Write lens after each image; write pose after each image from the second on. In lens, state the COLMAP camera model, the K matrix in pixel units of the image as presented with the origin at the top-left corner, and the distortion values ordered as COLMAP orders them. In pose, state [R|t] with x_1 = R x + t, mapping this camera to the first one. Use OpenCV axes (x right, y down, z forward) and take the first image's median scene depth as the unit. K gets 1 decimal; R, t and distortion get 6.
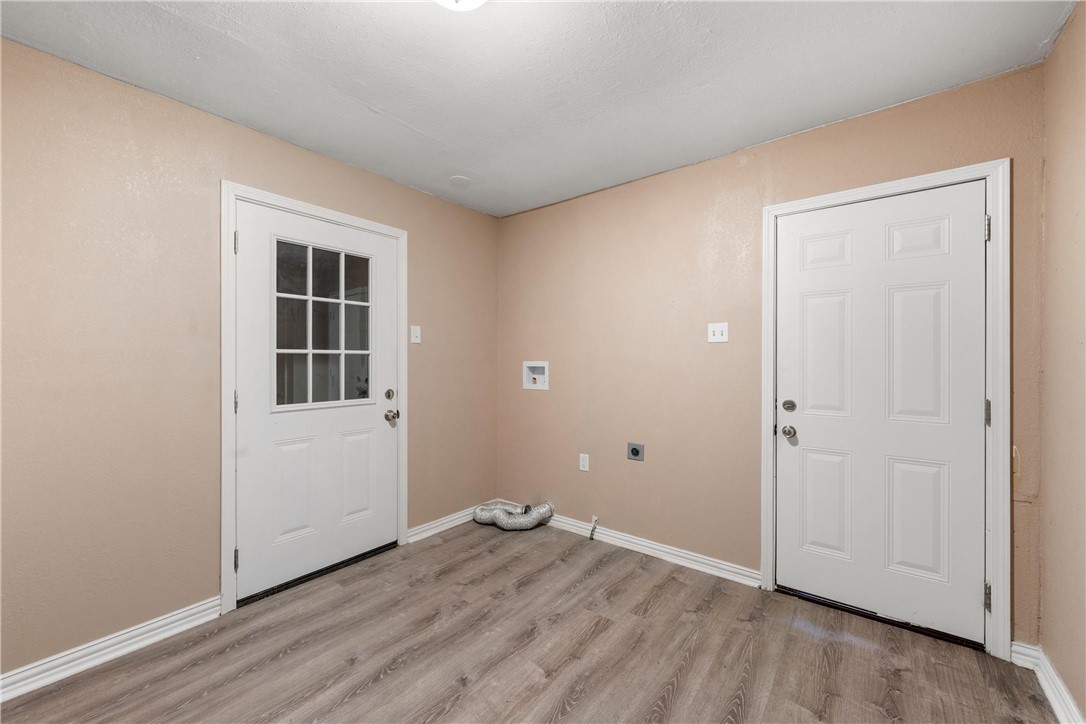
lens RADIAL K [[414.2, 0, 546.2], [0, 414.2, 360.1], [0, 0, 1]] dist [-0.001180, -0.000037]
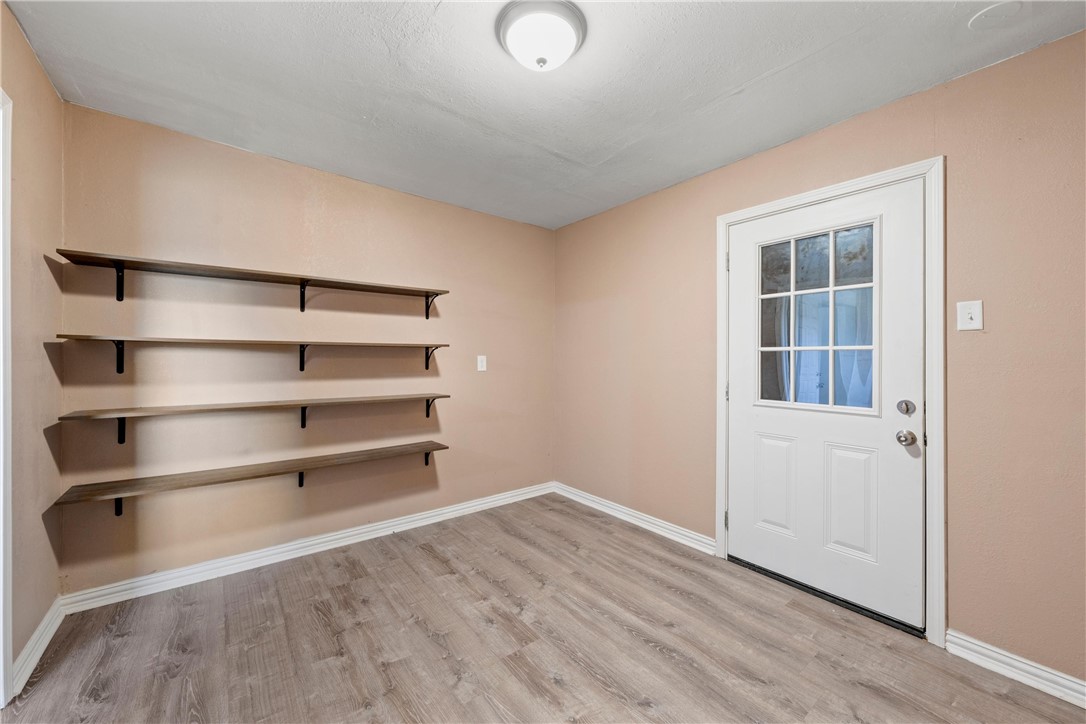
lens RADIAL K [[414.2, 0, 545.9], [0, 414.2, 359.1], [0, 0, 1]] dist [-0.001180, -0.000037]
pose [[-0.230874, 0.000400, -0.972984, 0.526708], [-0.005008, 0.999986, 0.001599, 0.004950], [0.972971, 0.005242, -0.230868, 0.698785]]
